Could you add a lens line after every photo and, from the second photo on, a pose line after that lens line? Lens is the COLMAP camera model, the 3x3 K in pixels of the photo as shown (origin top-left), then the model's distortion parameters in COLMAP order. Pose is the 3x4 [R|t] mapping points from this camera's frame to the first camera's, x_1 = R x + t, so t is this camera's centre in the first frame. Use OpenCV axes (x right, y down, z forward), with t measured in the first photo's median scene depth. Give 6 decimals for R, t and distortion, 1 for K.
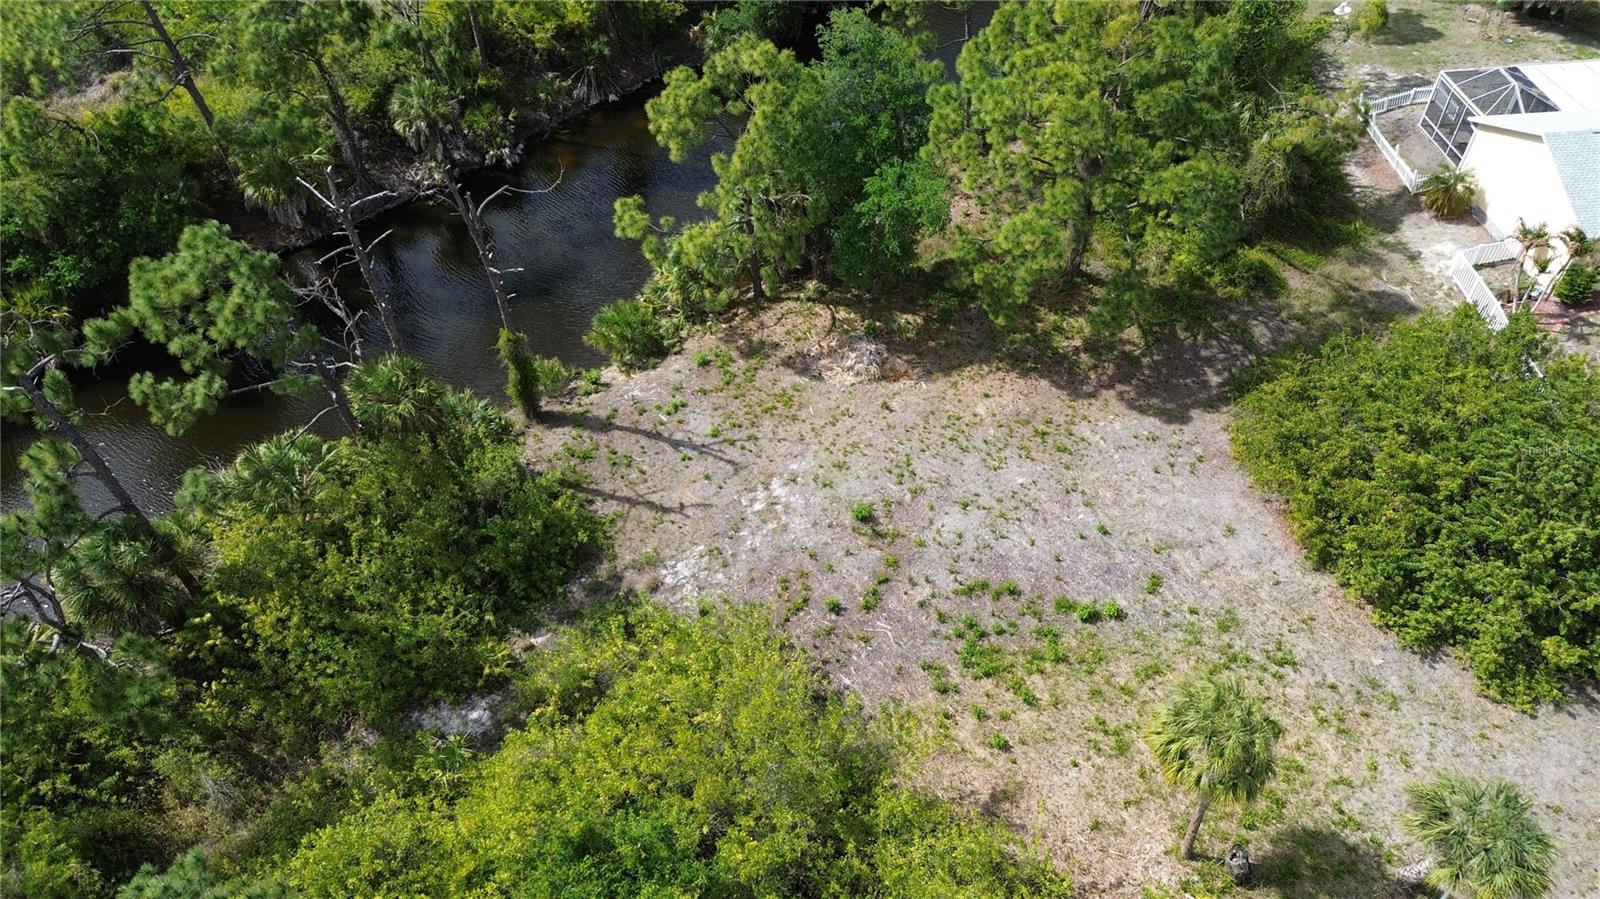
lens RADIAL K [[1126.3, 0, 804.1], [0, 1126.3, 451.7], [0, 0, 1]] dist [0.078465, -0.087565]
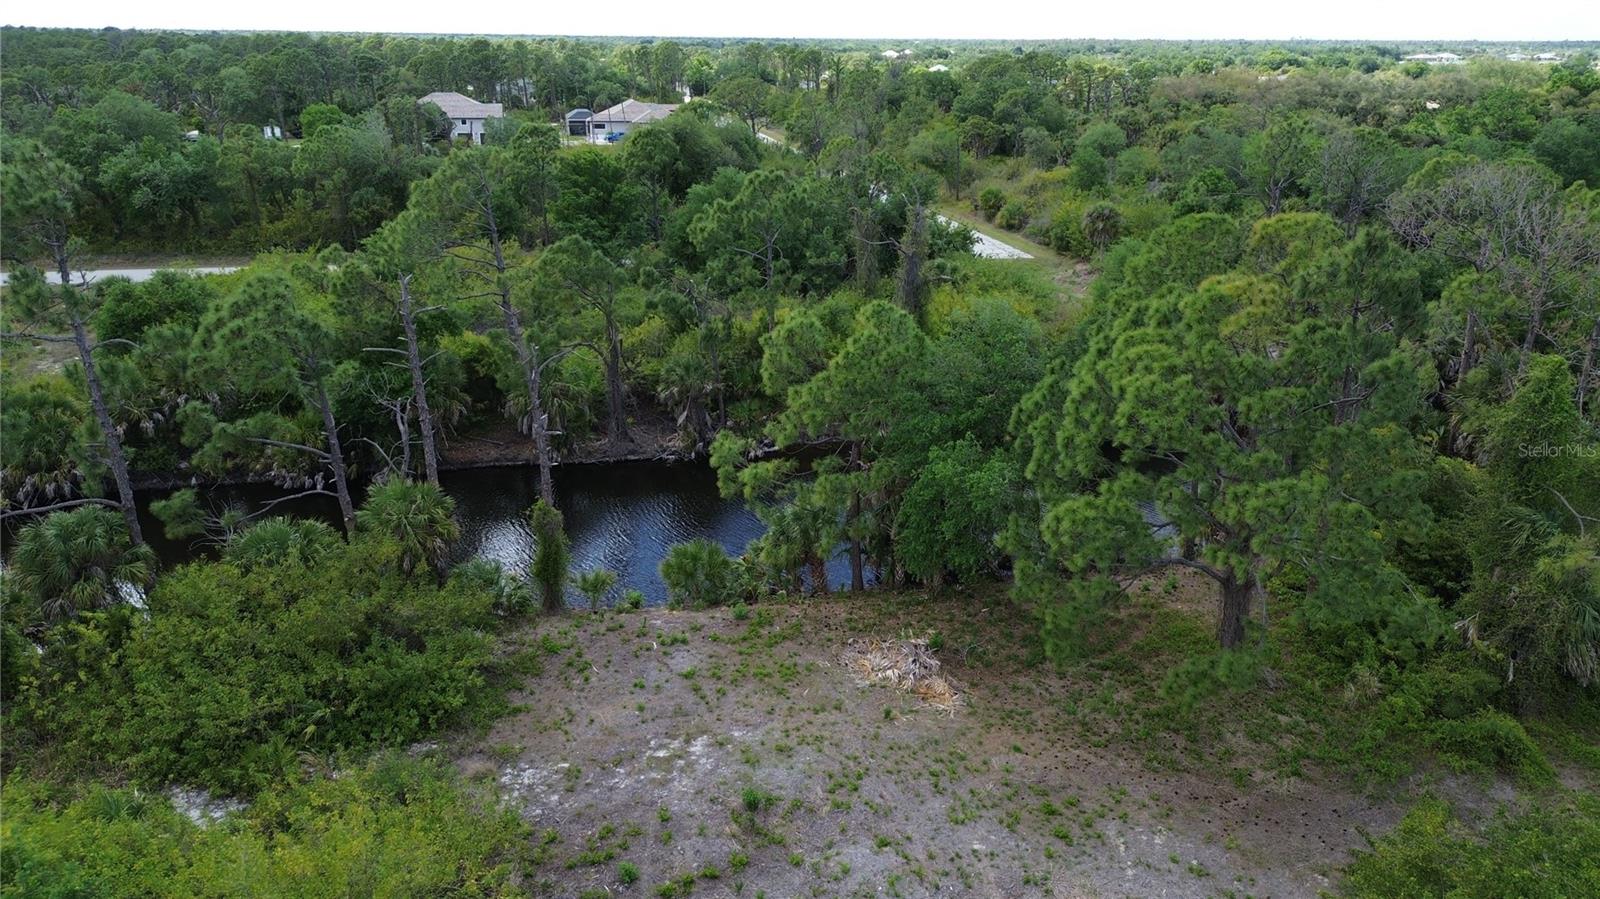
lens RADIAL K [[1126.3, 0, 808.4], [0, 1126.3, 453.5], [0, 0, 1]] dist [0.078465, -0.087565]
pose [[0.856803, 0.209172, -0.471313, 0.376070], [-0.389761, 0.861145, -0.326366, 0.085070], [0.337603, 0.463331, 0.819359, 0.259045]]
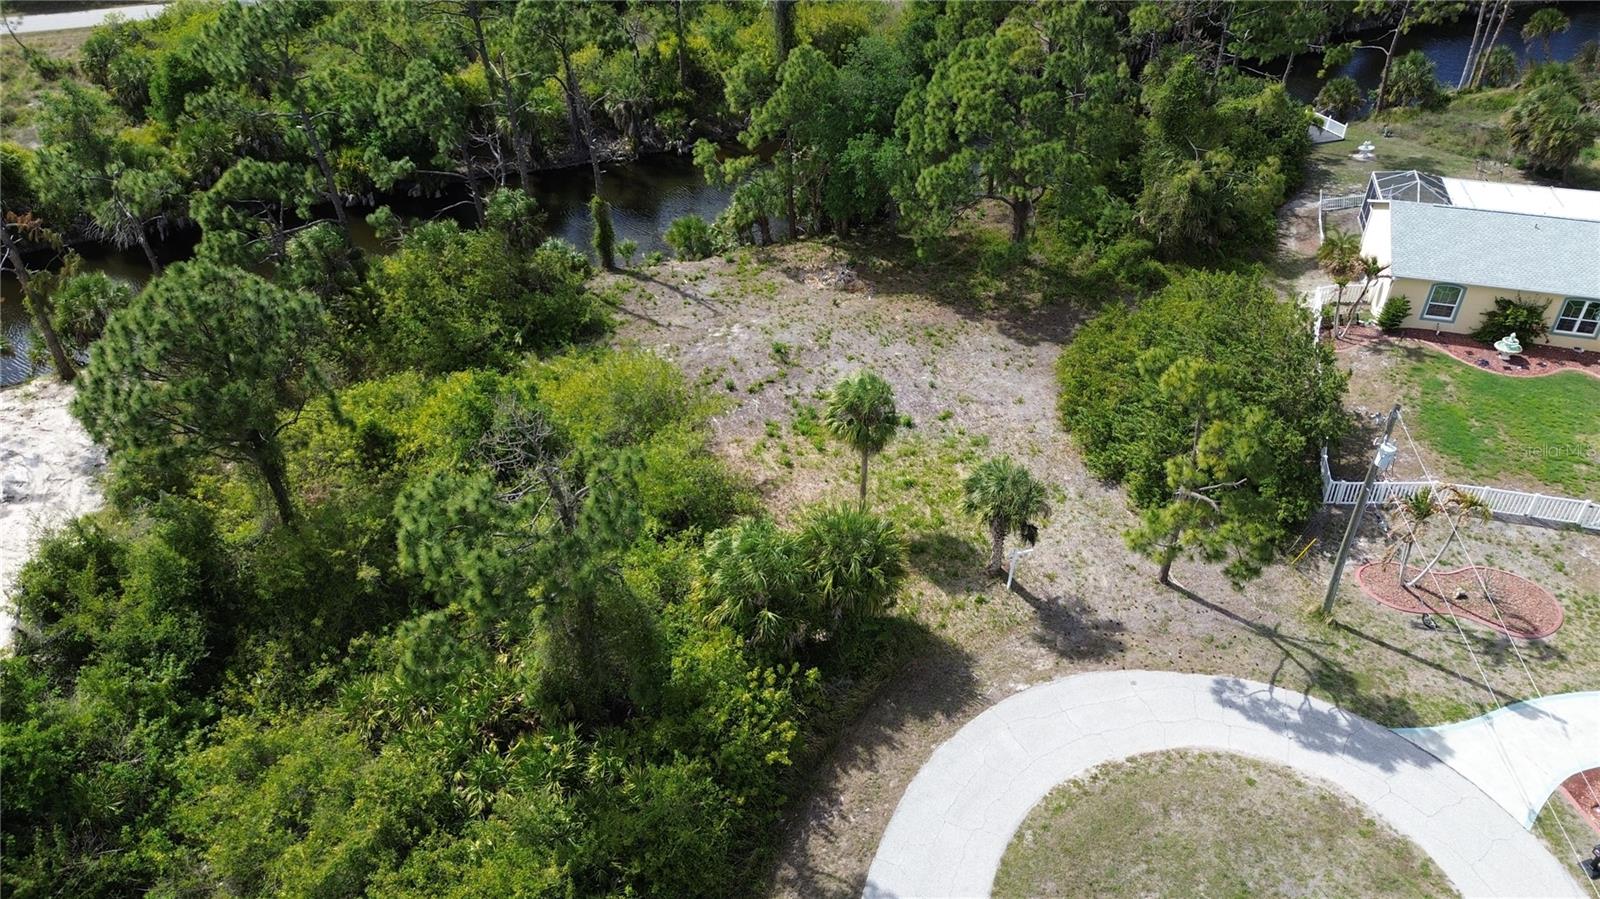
lens RADIAL K [[1126.3, 0, 801.6], [0, 1126.3, 483.4], [0, 0, 1]] dist [0.078465, -0.087565]
pose [[0.941379, 0.220604, -0.255222, 0.459844], [-0.253829, 0.961518, -0.105139, 0.347242], [0.222207, 0.163758, 0.961149, -0.331376]]
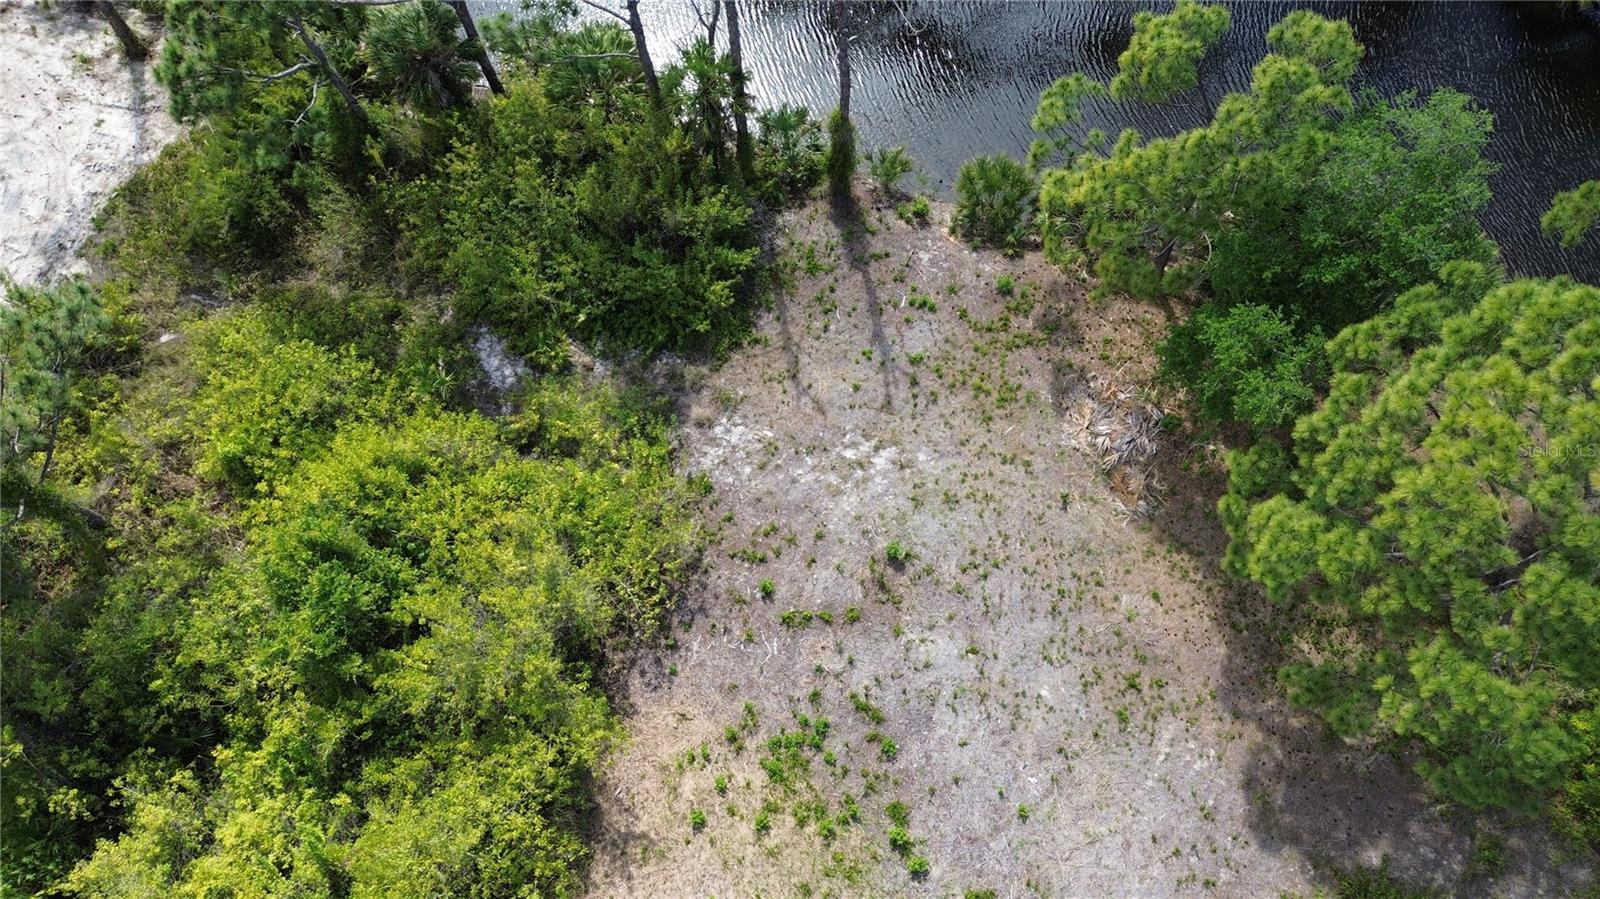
lens RADIAL K [[1126.3, 0, 786.2], [0, 1126.3, 455.6], [0, 0, 1]] dist [0.078465, -0.087565]
pose [[0.505833, 0.803318, -0.314346, 0.211890], [-0.616502, 0.591534, 0.519627, -0.377165], [0.603372, -0.069049, 0.794465, 0.240893]]
